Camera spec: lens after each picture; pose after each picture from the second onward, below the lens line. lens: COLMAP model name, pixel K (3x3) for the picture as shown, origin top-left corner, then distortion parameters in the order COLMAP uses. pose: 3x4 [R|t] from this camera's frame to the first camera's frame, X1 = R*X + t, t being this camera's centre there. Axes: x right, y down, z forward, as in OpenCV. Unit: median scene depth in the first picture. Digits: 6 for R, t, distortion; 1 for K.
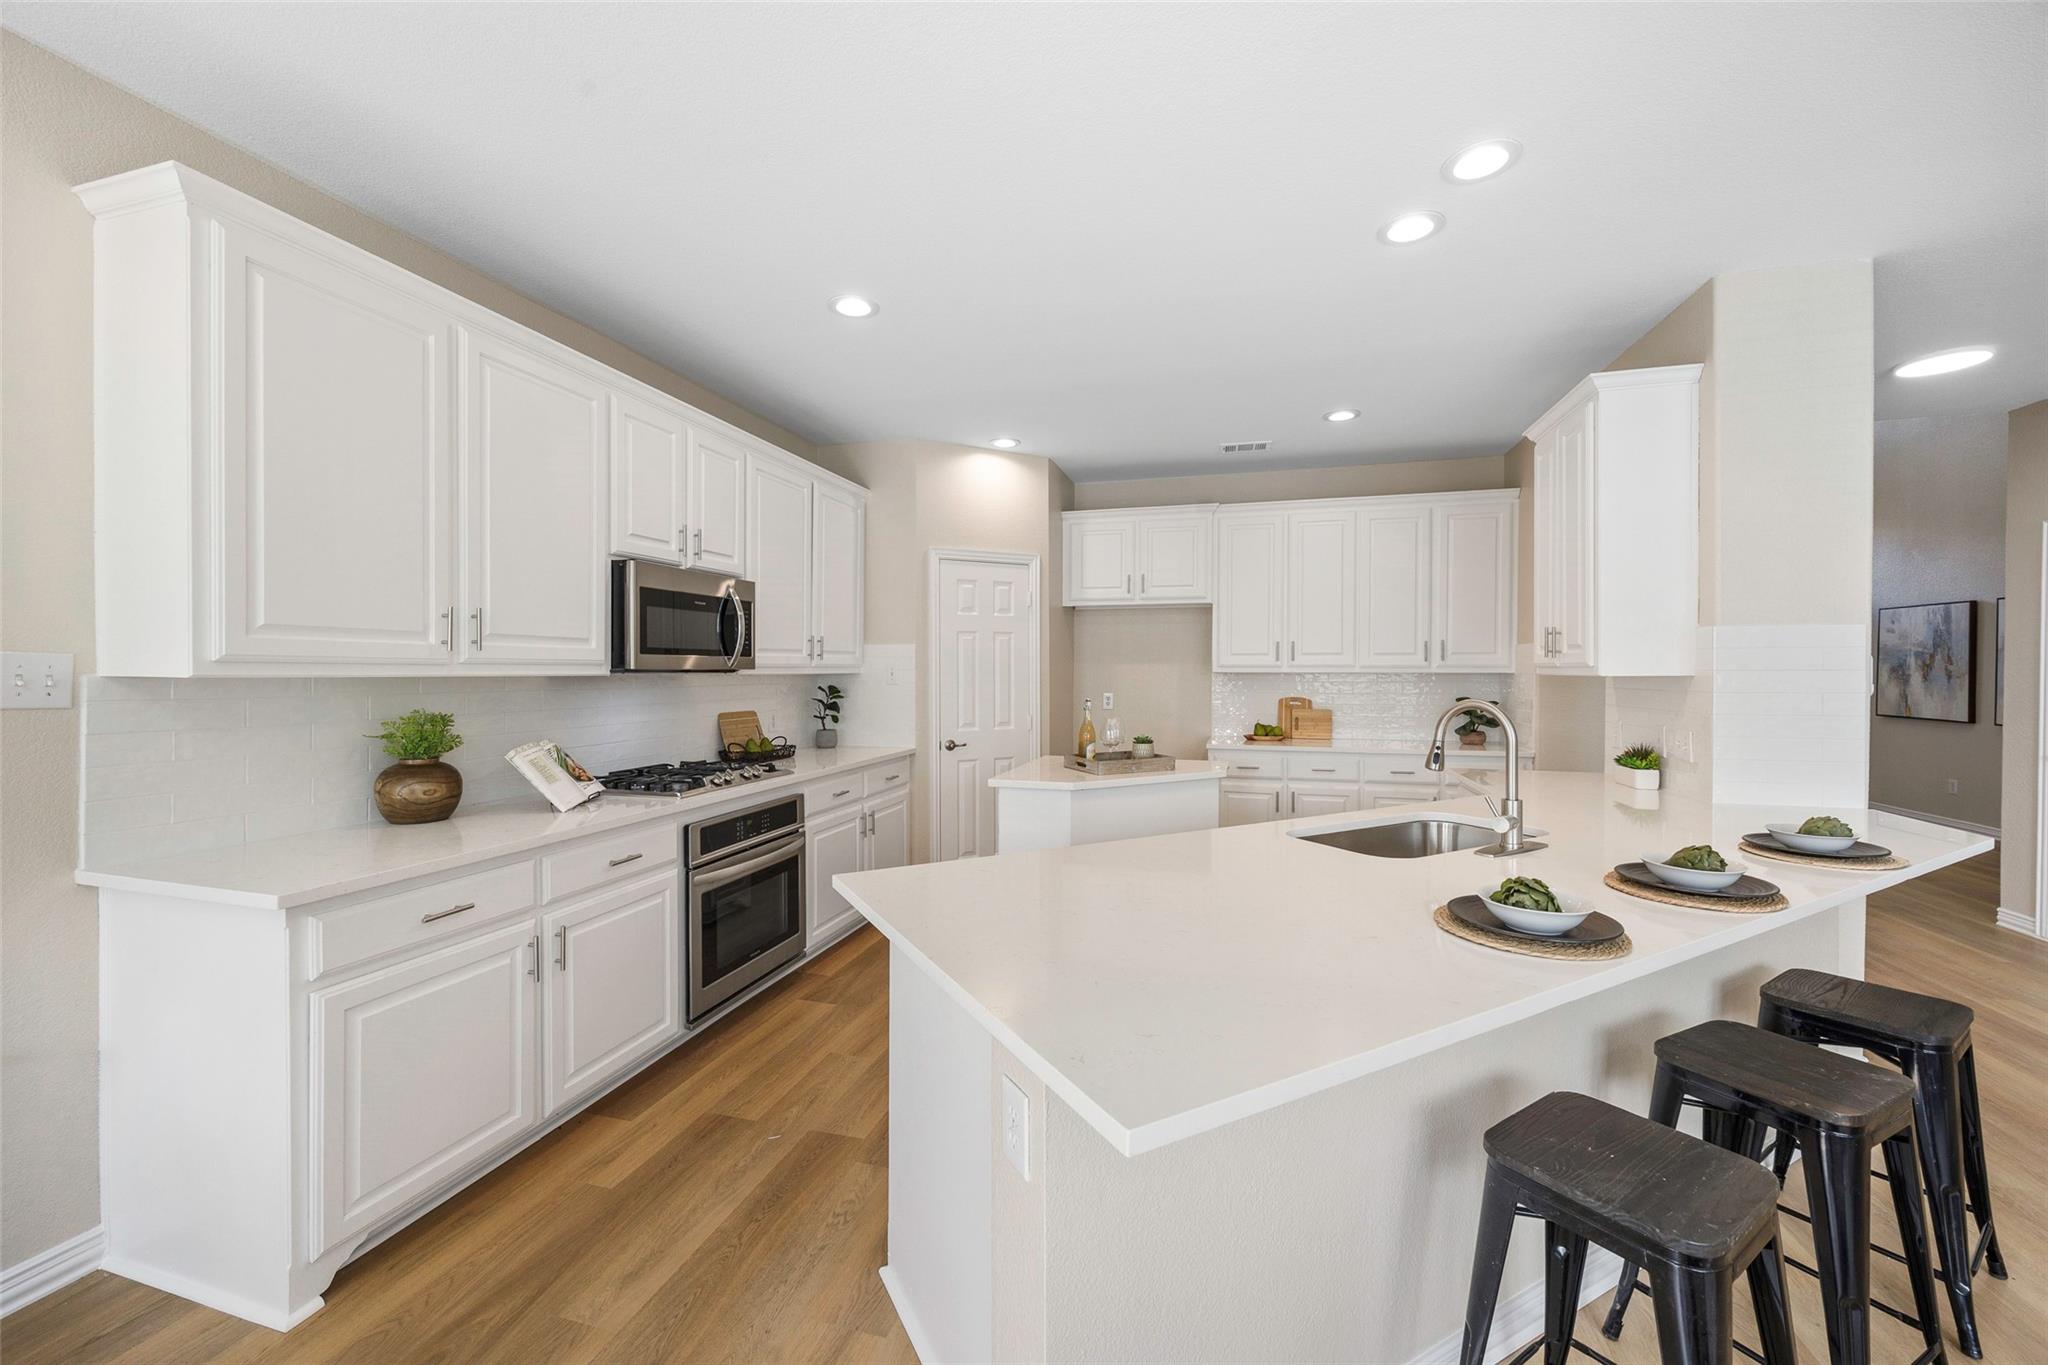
lens RADIAL K [[791.5, 0, 1018.1], [0, 791.5, 676.6], [0, 0, 1]] dist [-0.004303, -0.000022]
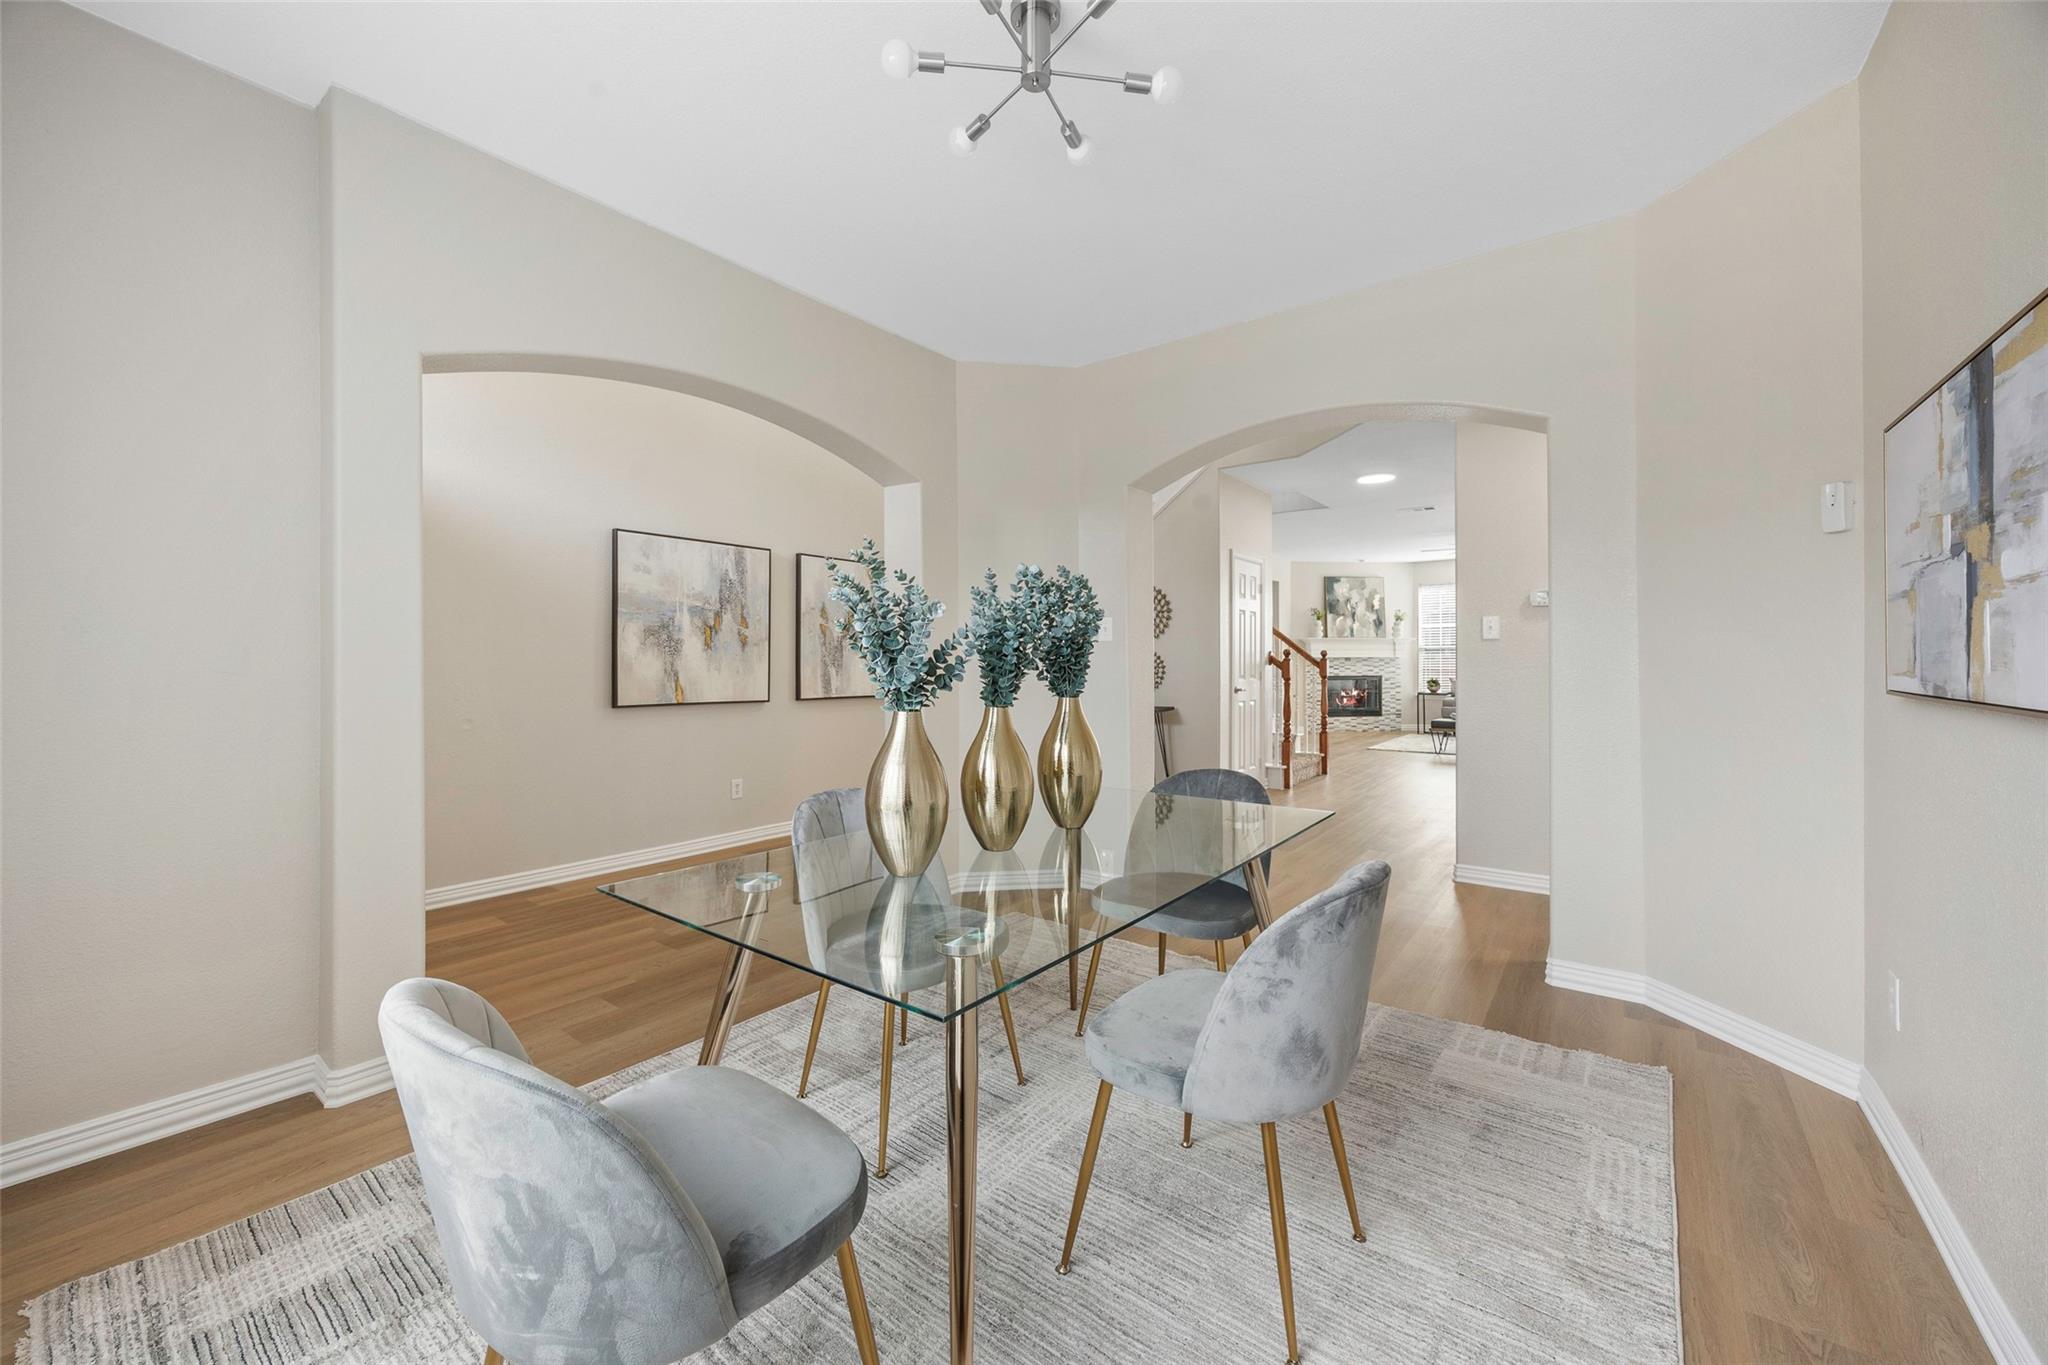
lens RADIAL K [[789.4, 0, 1017.7], [0, 789.4, 676.6], [0, 0, 1]] dist [-0.003002, -0.000396]
pose [[-0.930092, 0.005751, 0.367283, 1.297282], [0.014338, 0.999684, 0.020656, 0.039879], [-0.367048, 0.024478, -0.929880, 3.183292]]
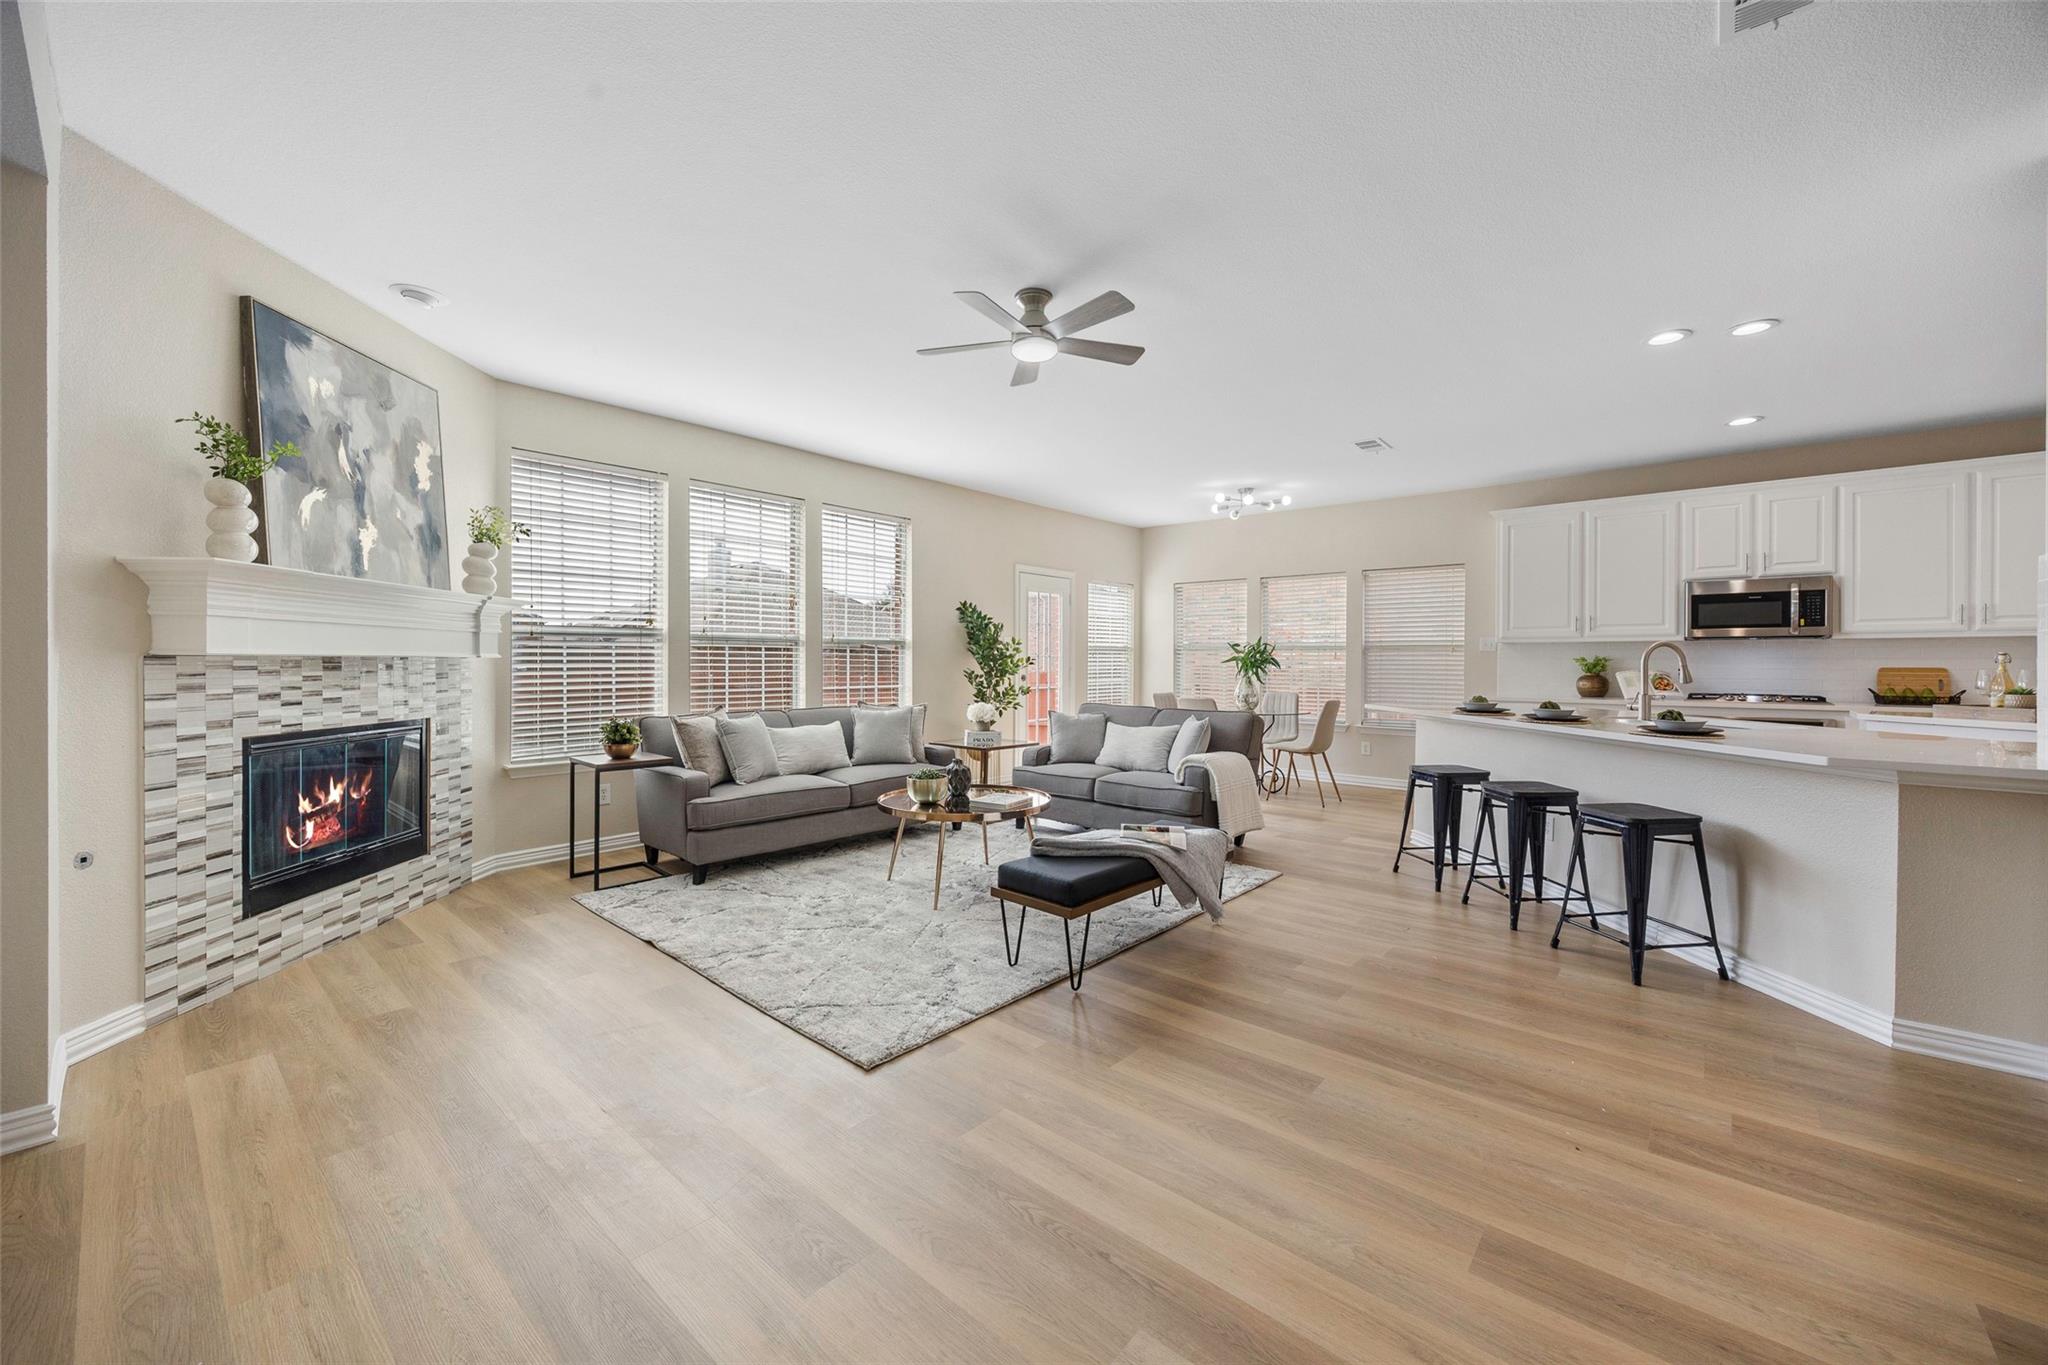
lens RADIAL K [[789.4, 0, 1012.1], [0, 789.4, 671.8], [0, 0, 1]] dist [-0.003002, -0.000396]
pose [[-0.436506, 0.013766, -0.899596, 1.714784], [-0.006860, 0.999803, 0.018628, 0.044002], [0.899675, 0.014303, -0.436326, 0.277964]]
